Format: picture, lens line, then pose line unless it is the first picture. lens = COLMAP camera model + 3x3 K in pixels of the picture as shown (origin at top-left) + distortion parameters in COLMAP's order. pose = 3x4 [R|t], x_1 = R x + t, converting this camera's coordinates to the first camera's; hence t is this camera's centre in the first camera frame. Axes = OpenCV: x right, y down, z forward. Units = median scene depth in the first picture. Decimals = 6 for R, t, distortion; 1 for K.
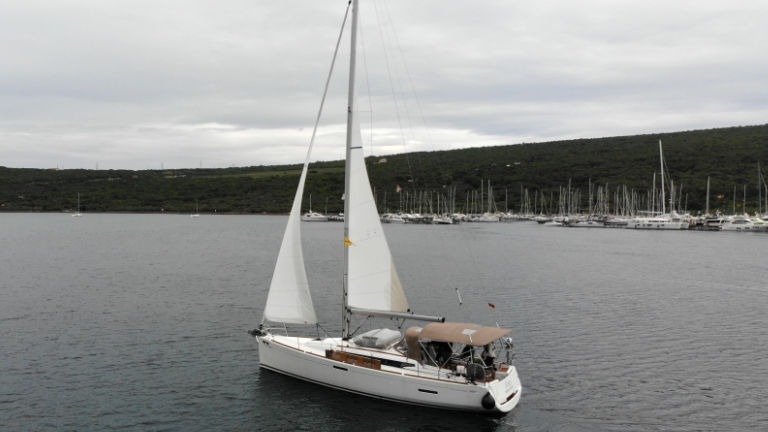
lens RADIAL K [[607.3, 0, 362.4], [0, 607.3, 216.7], [0, 0, 1]] dist [-0.000799, -0.009792]
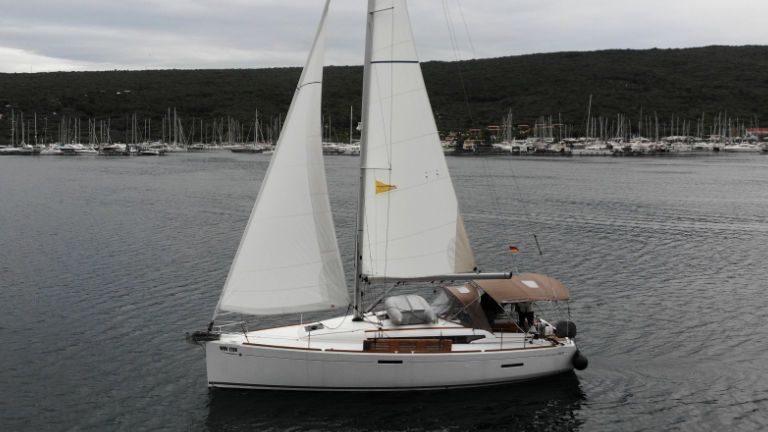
lens RADIAL K [[607.3, 0, 372.0], [0, 607.3, 200.6], [0, 0, 1]] dist [-0.000799, -0.009792]
pose [[0.776513, -0.067859, 0.626437, -0.479390], [0.013602, 0.995758, 0.091004, -0.004086], [-0.629954, -0.062145, 0.774142, 0.465671]]
